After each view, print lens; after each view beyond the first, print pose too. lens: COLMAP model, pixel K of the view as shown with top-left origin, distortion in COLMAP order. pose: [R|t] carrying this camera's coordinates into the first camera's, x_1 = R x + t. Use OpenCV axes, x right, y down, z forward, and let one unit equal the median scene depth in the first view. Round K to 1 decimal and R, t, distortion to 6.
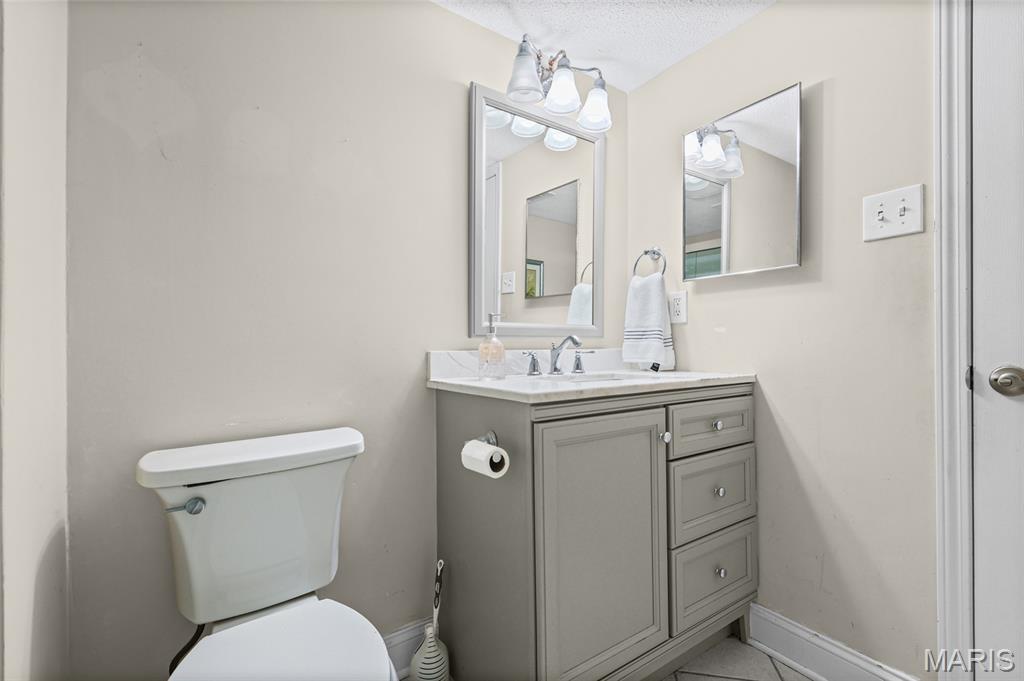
lens RADIAL K [[452.0, 0, 512.1], [0, 452.0, 340.1], [0, 0, 1]] dist [0.003649, 0.000586]
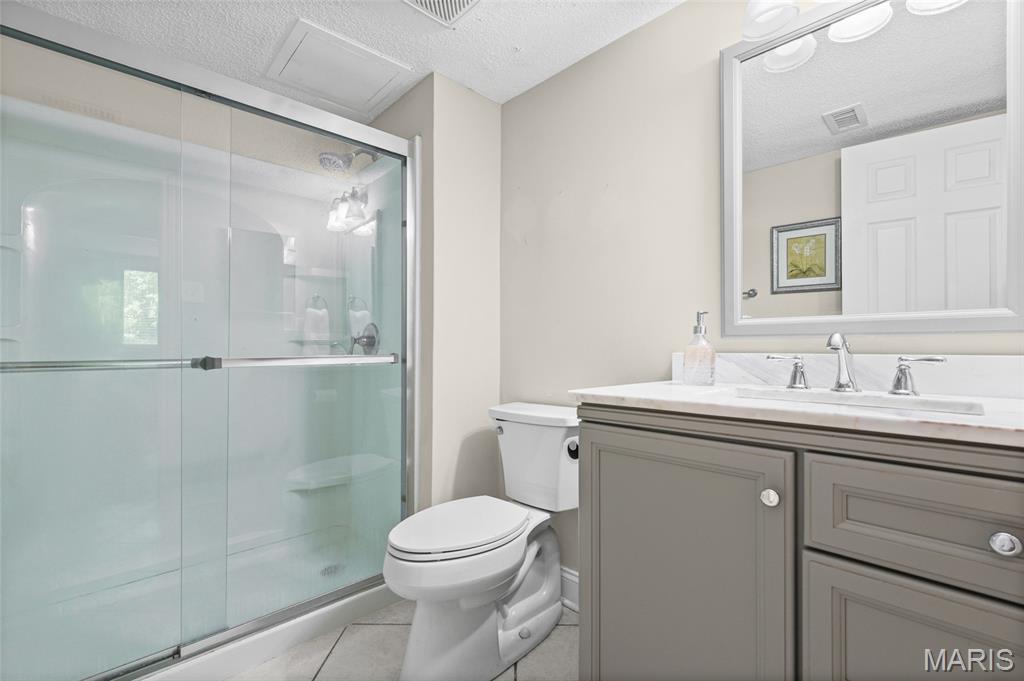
lens RADIAL K [[452.0, 0, 511.6], [0, 452.0, 346.1], [0, 0, 1]] dist [0.003649, 0.000586]
pose [[0.144281, -0.002082, -0.989535, 0.725125], [0.015370, 0.999882, 0.000137, 0.002171], [0.989417, -0.015229, 0.144296, 0.455504]]
